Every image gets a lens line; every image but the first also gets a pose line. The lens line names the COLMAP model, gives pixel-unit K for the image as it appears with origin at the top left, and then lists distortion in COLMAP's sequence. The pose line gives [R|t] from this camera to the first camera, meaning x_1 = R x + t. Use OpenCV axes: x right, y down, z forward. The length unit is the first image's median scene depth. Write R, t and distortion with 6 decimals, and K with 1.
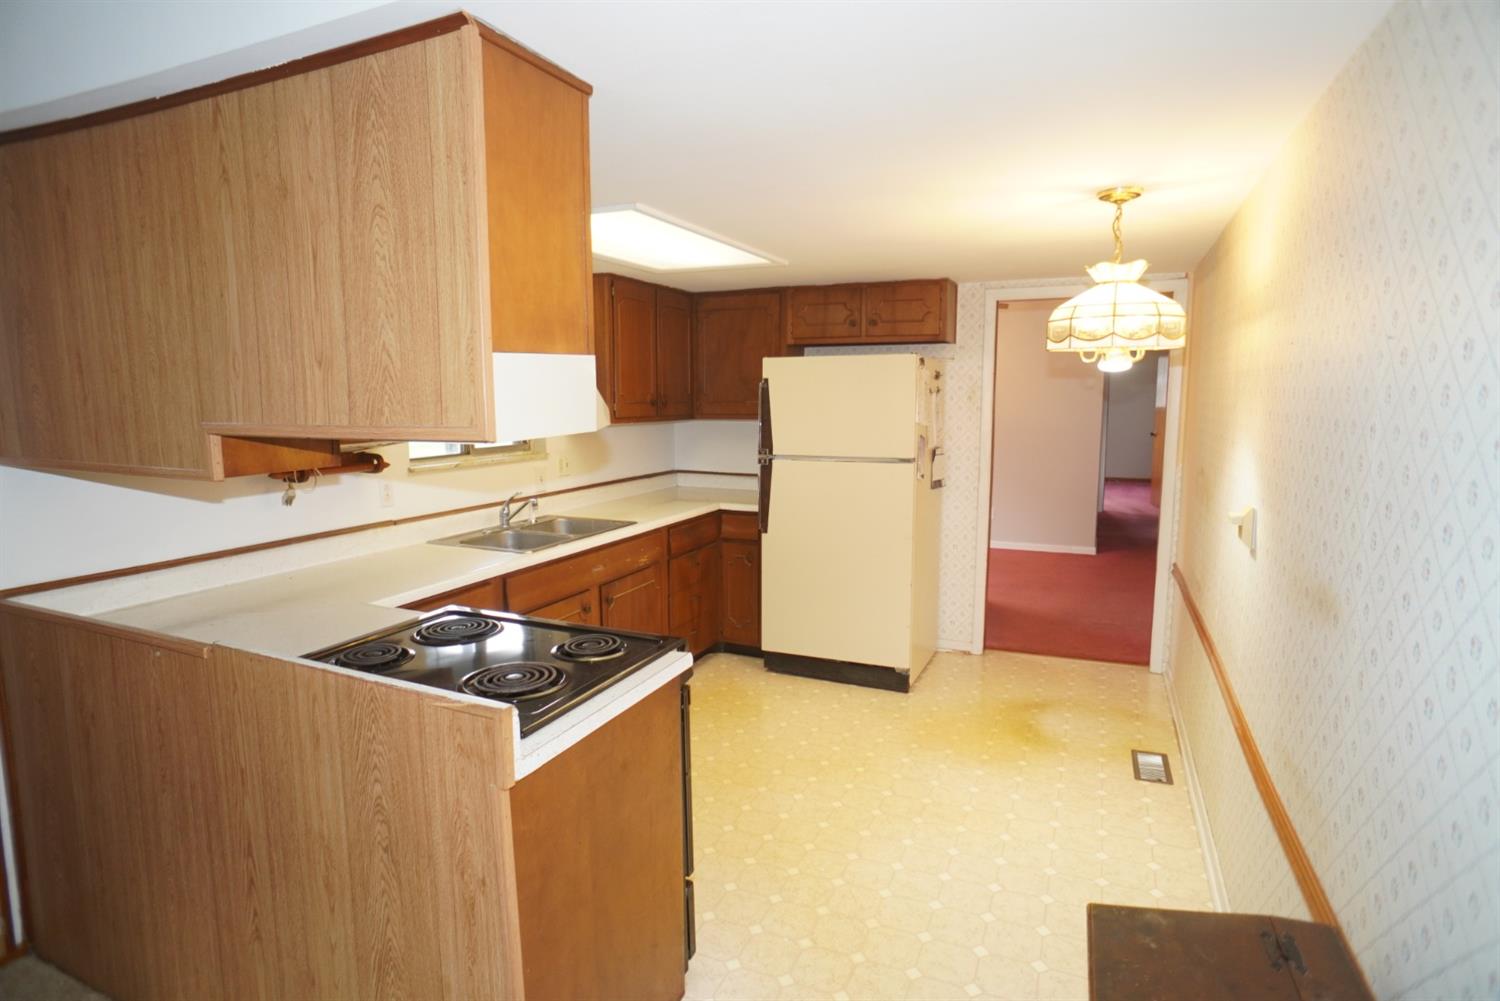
lens RADIAL K [[798.7, 0, 750.0], [0, 798.7, 500.5], [0, 0, 1]] dist [-0.061703, 0.053496]
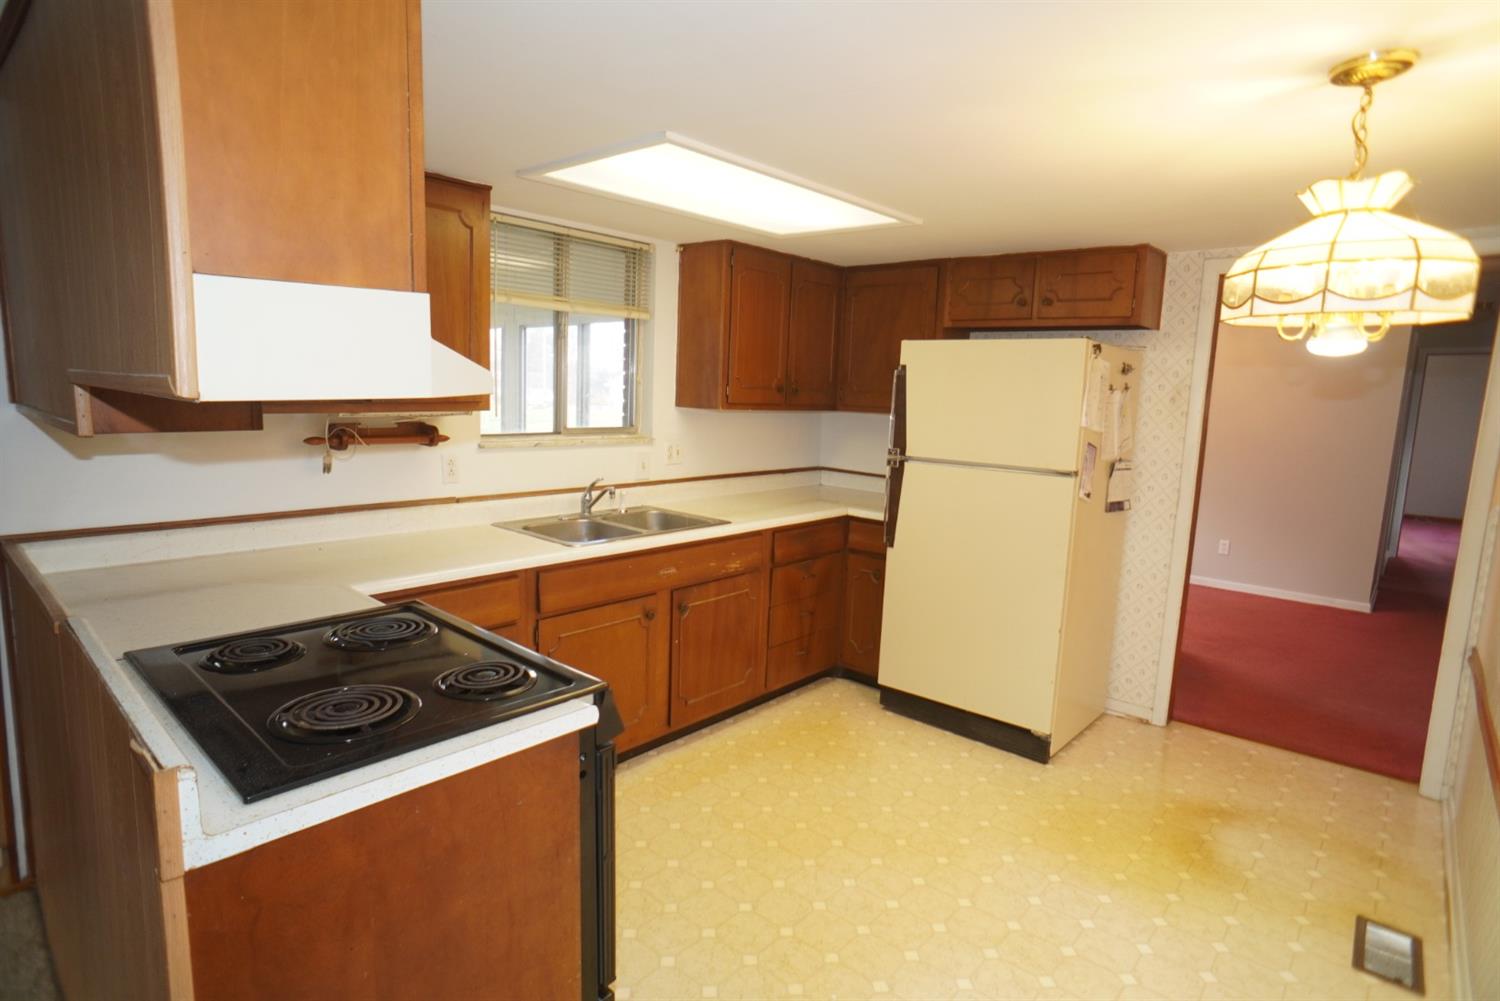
lens RADIAL K [[798.7, 0, 750.0], [0, 798.7, 500.5], [0, 0, 1]] dist [-0.061703, 0.053496]
pose [[0.954567, 0.079065, -0.287317, 0.121364], [-0.078011, 0.996838, 0.015137, -0.010620], [0.287605, 0.007965, 0.957716, 0.152655]]
